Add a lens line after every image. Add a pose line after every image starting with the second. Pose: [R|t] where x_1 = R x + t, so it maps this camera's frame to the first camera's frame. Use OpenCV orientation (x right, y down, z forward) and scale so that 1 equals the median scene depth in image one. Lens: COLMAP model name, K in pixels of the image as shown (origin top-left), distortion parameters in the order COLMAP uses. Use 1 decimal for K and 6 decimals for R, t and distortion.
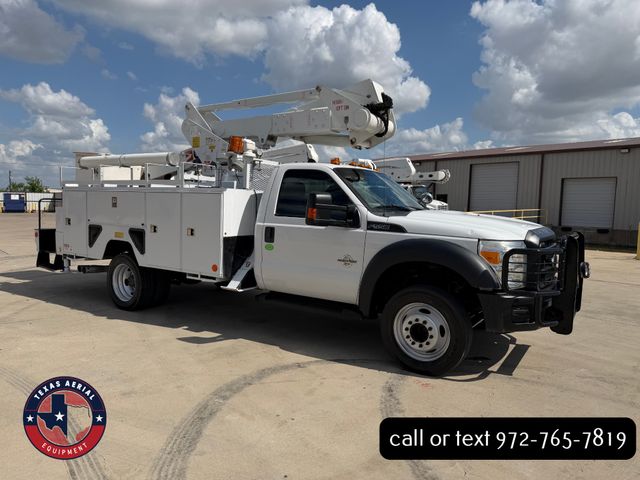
lens RADIAL K [[468.1, 0, 318.8], [0, 468.1, 241.7], [0, 0, 1]] dist [0.070921, -0.097289]
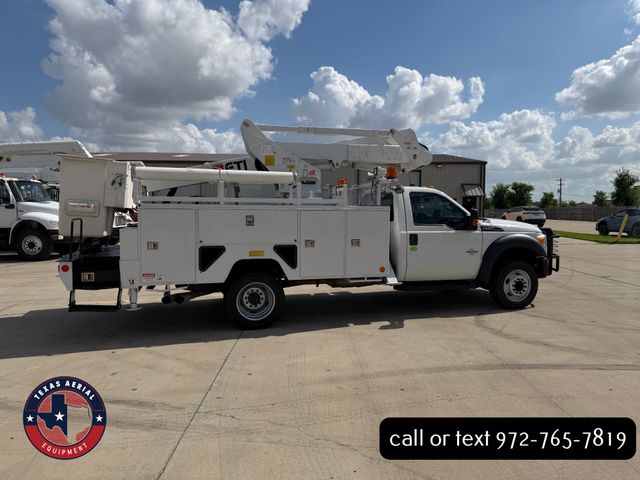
lens RADIAL K [[477.1, 0, 333.9], [0, 477.1, 239.9], [0, 0, 1]] dist [0.070635, -0.104825]
pose [[0.639798, -0.071165, 0.765241, -0.537396], [0.075441, 0.996710, 0.029617, -0.029830], [-0.764832, 0.038782, 0.643062, 0.114975]]
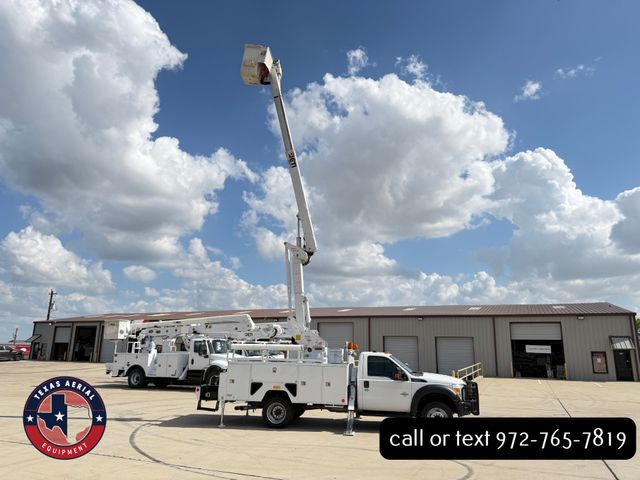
lens RADIAL K [[498.3, 0, 317.1], [0, 498.3, 218.7], [0, 0, 1]] dist [0.085626, -0.164104]
pose [[0.905482, 0.103925, 0.411463, -0.607752], [0.035066, 0.947916, -0.316586, -0.005943], [-0.422934, 0.301091, 0.854676, -0.556743]]
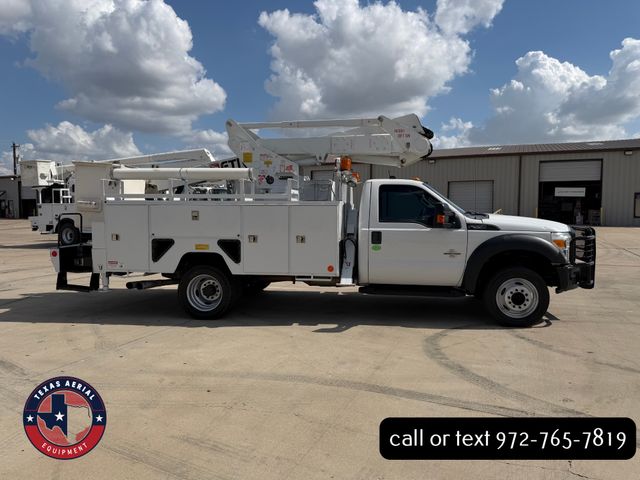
lens RADIAL K [[473.7, 0, 322.7], [0, 473.7, 237.4], [0, 0, 1]] dist [0.076793, -0.094077]
pose [[0.904234, -0.052381, 0.423813, -0.310016], [0.058379, 0.998294, -0.001172, -0.009329], [-0.423028, 0.025801, 0.905749, -0.027971]]
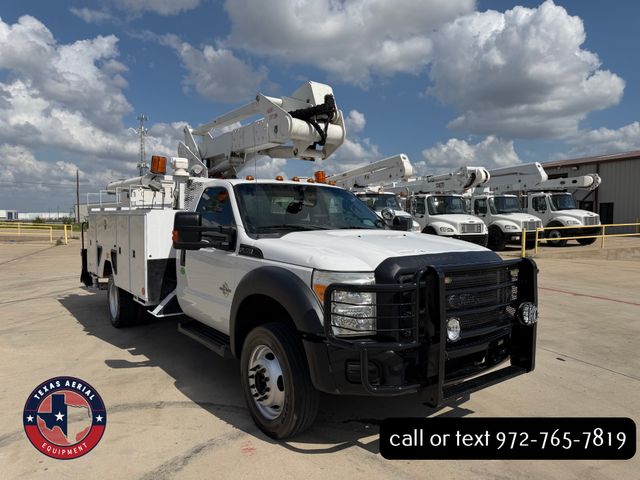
lens RADIAL K [[461.7, 0, 318.6], [0, 461.7, 244.5], [0, 0, 1]] dist [0.065066, -0.089351]
pose [[0.936166, -0.002926, -0.351547, 0.112197], [-0.005436, 0.999725, -0.022797, -0.005213], [0.351517, 0.023253, 0.935893, 0.053233]]
